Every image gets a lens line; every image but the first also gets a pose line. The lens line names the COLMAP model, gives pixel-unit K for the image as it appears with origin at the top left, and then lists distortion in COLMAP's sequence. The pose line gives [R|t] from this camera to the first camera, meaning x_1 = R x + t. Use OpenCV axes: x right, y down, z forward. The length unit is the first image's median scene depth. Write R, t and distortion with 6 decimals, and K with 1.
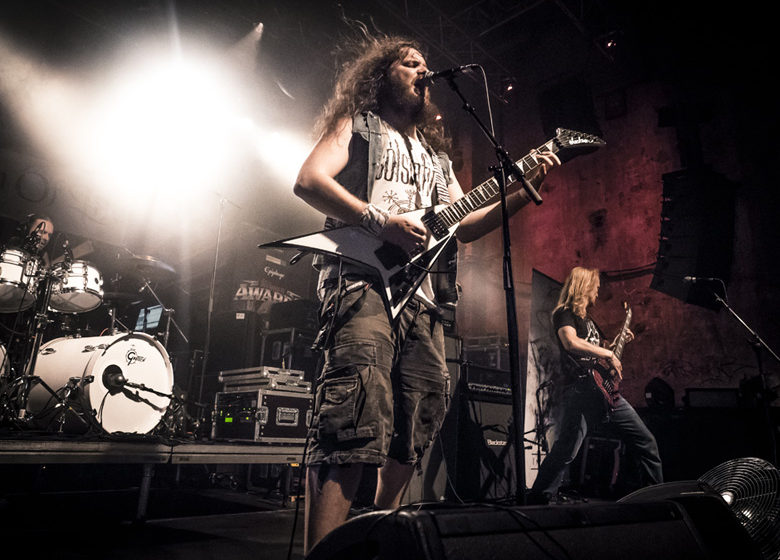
lens RADIAL K [[561.8, 0, 392.2], [0, 561.8, 273.2], [0, 0, 1]] dist [0.001027, 0.003435]
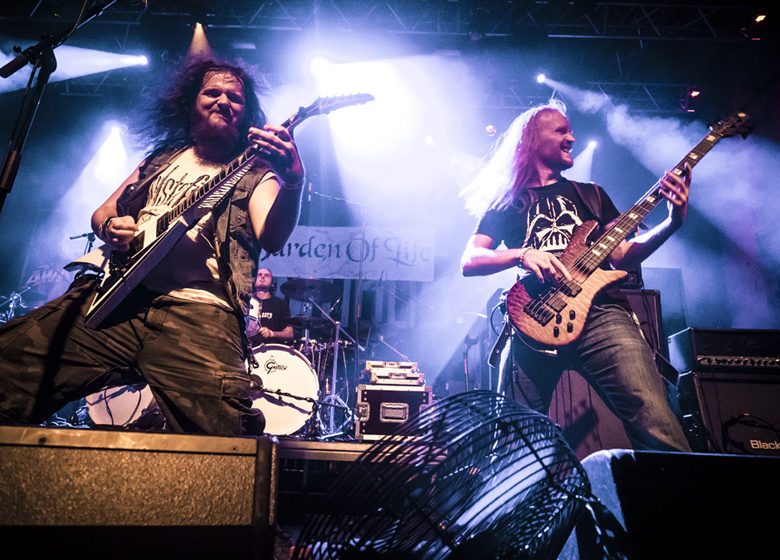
lens RADIAL K [[561.8, 0, 392.2], [0, 561.8, 273.2], [0, 0, 1]] dist [0.001027, 0.003435]
pose [[0.674978, -0.236250, -0.698993, 0.524250], [0.194701, 0.970805, -0.140108, 0.167886], [0.711686, -0.041525, 0.701270, 0.374976]]
